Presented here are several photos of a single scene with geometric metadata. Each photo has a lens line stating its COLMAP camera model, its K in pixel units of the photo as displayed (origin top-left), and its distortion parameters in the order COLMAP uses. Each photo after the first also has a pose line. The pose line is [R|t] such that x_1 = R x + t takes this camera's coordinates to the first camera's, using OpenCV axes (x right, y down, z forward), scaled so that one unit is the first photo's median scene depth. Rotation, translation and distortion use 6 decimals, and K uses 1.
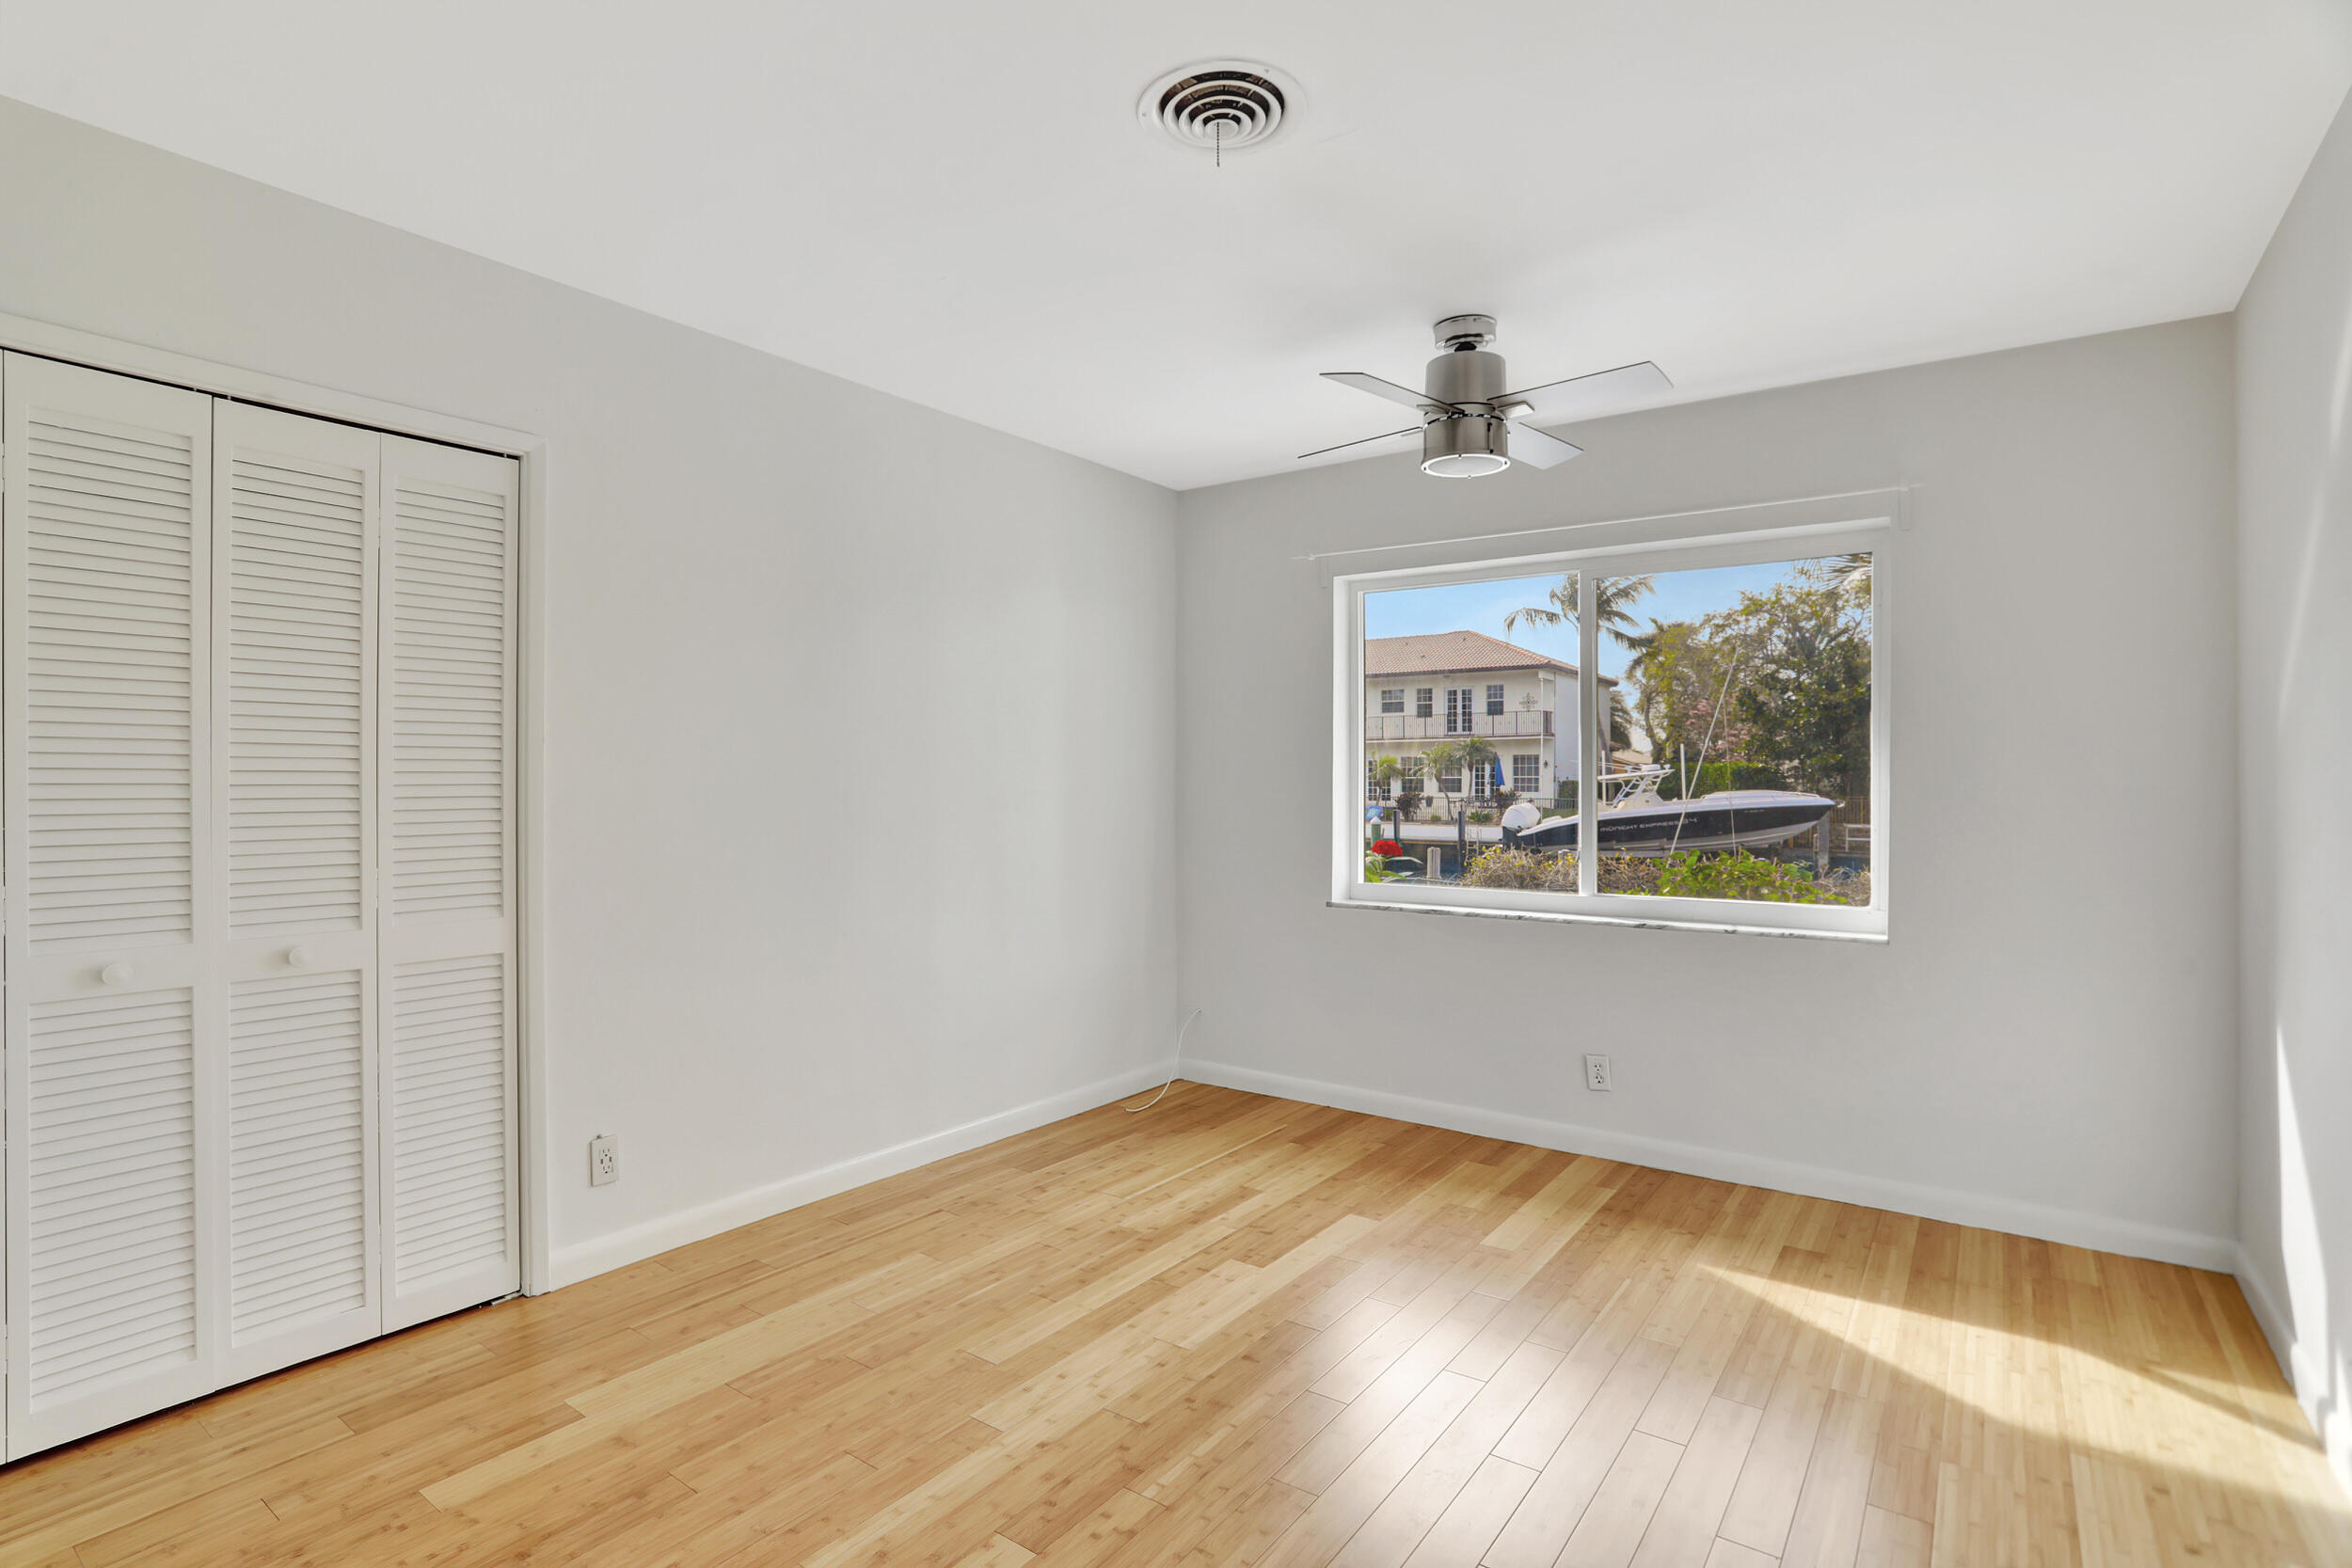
lens RADIAL K [[1159.9, 0, 1153.9], [0, 1159.9, 790.7], [0, 0, 1]] dist [-0.059094, 0.030020]
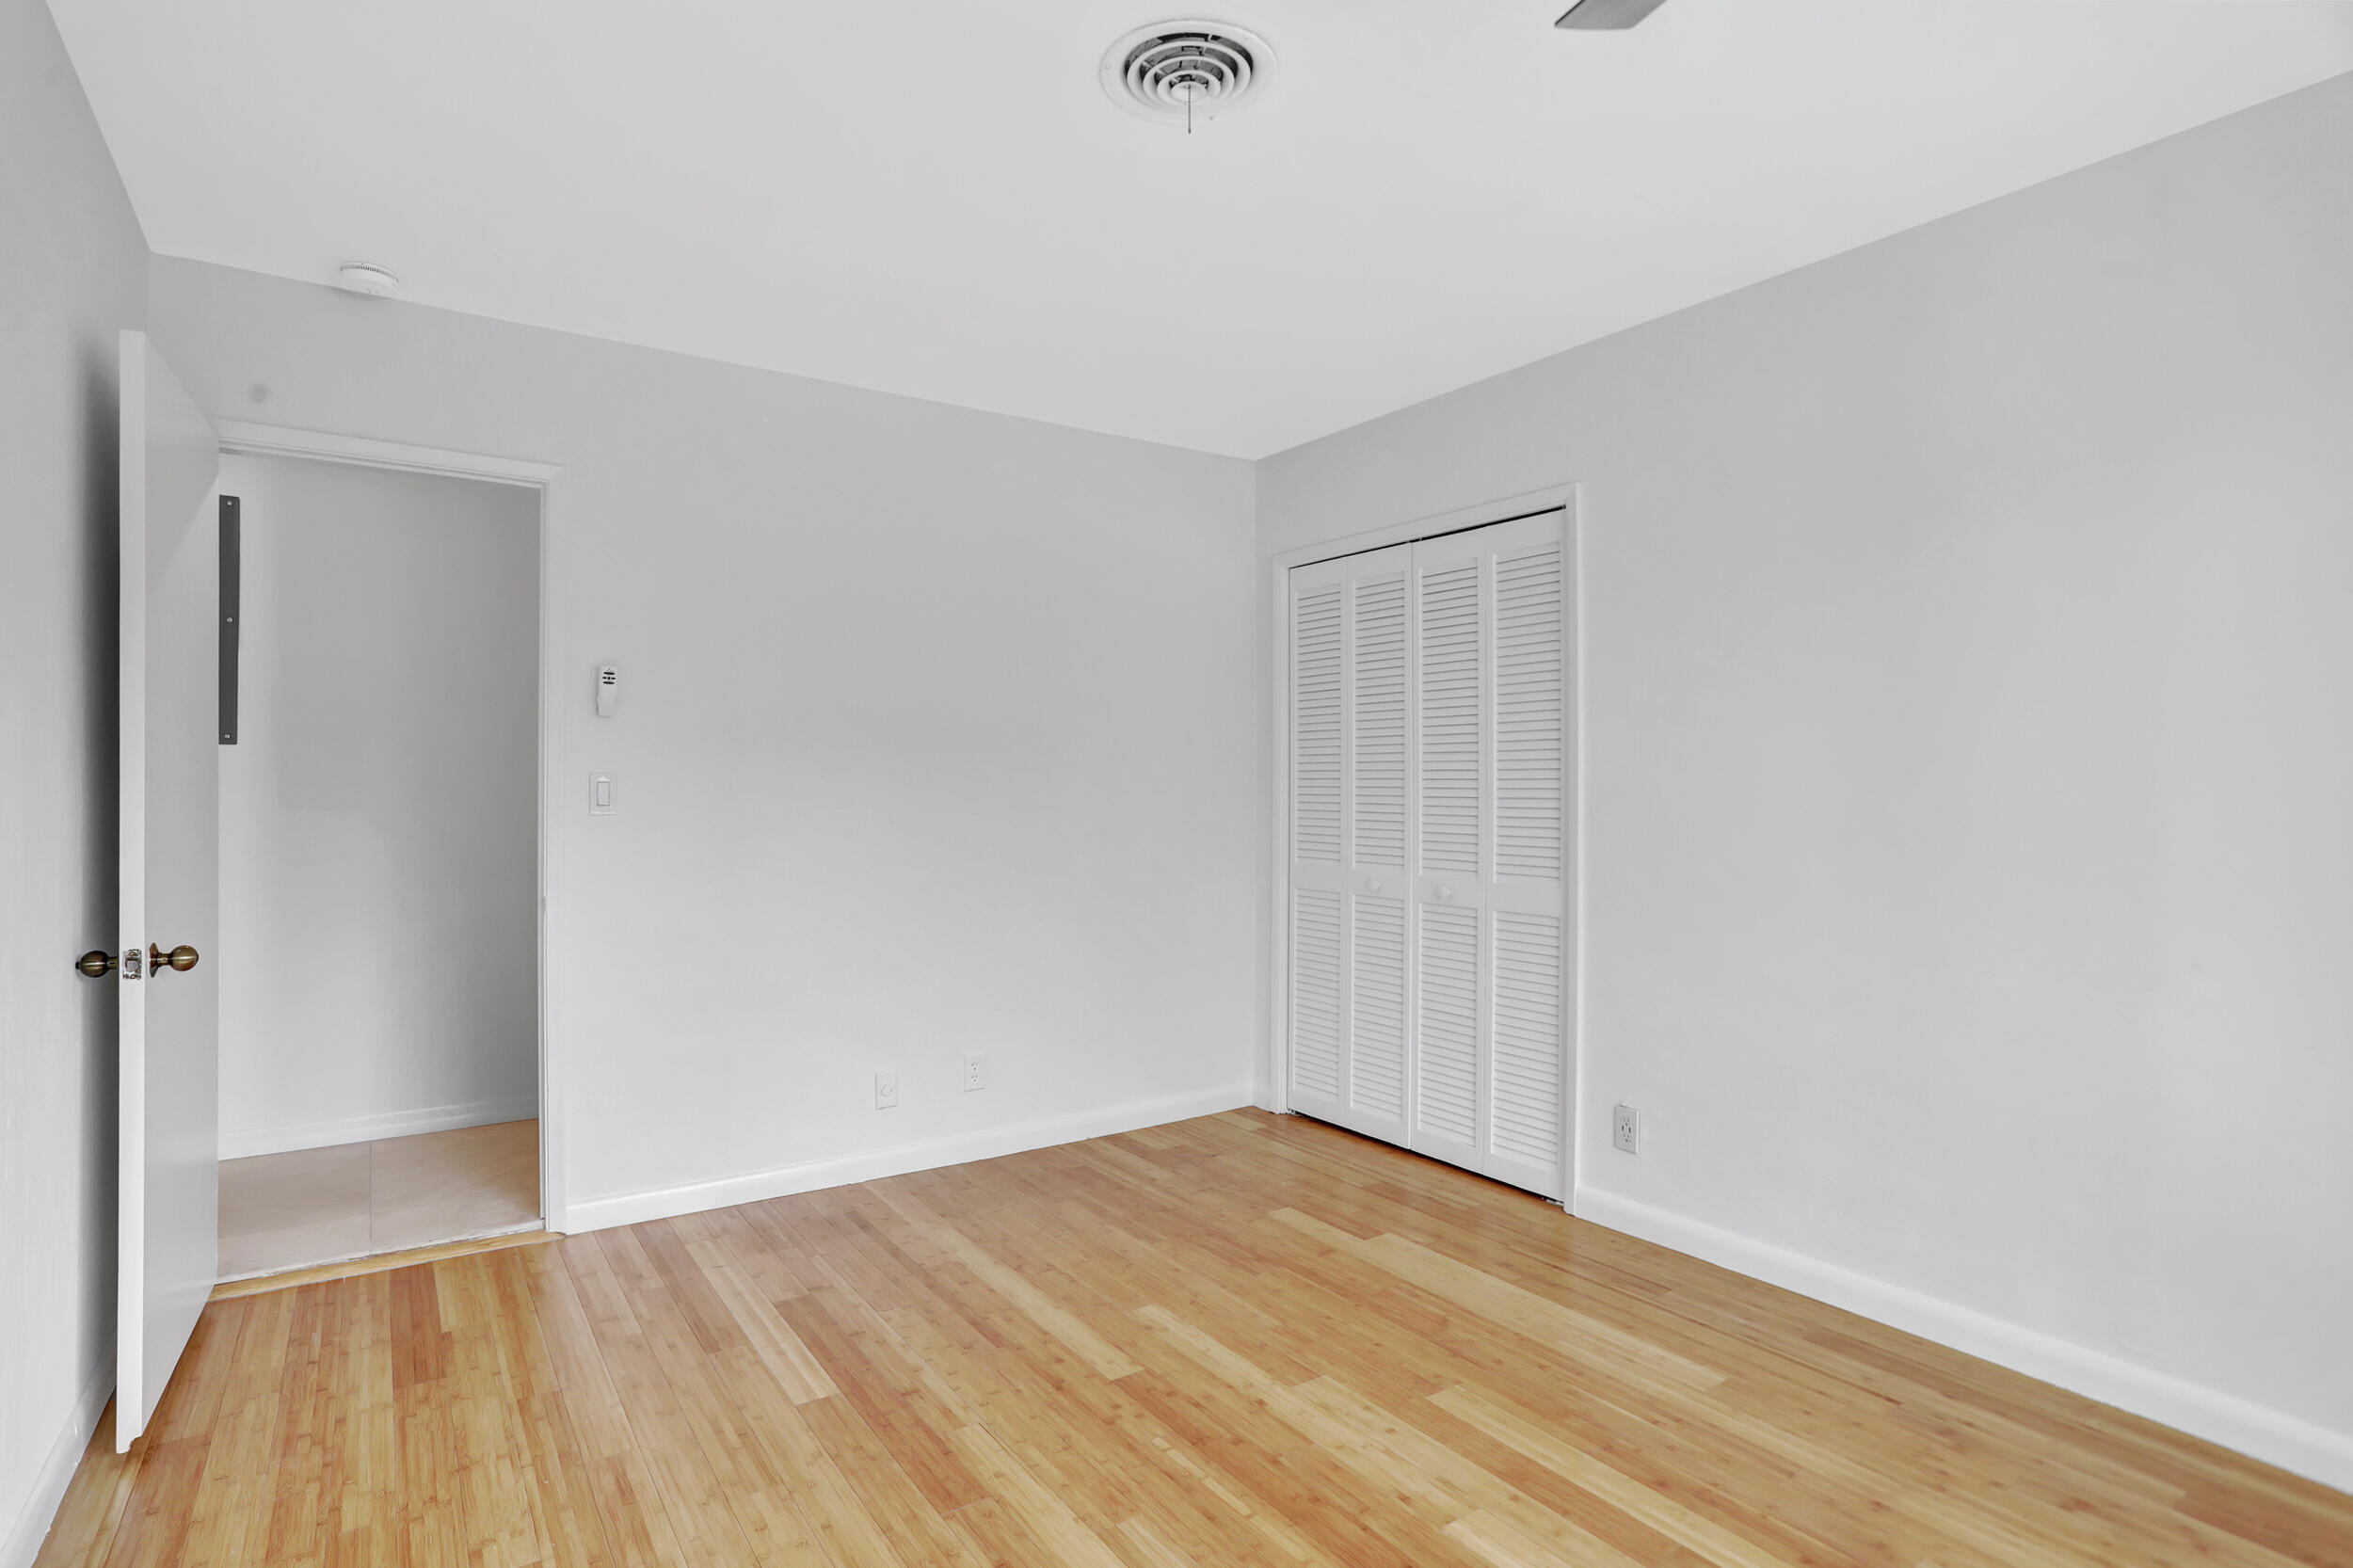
lens RADIAL K [[1173.2, 0, 1089.9], [0, 1173.2, 778.9], [0, 0, 1]] dist [-0.058686, 0.026003]
pose [[-0.370764, -0.007441, -0.928697, 0.819939], [-0.004901, 0.999970, -0.006056, 0.005964], [0.928714, 0.002306, -0.370789, 1.073715]]
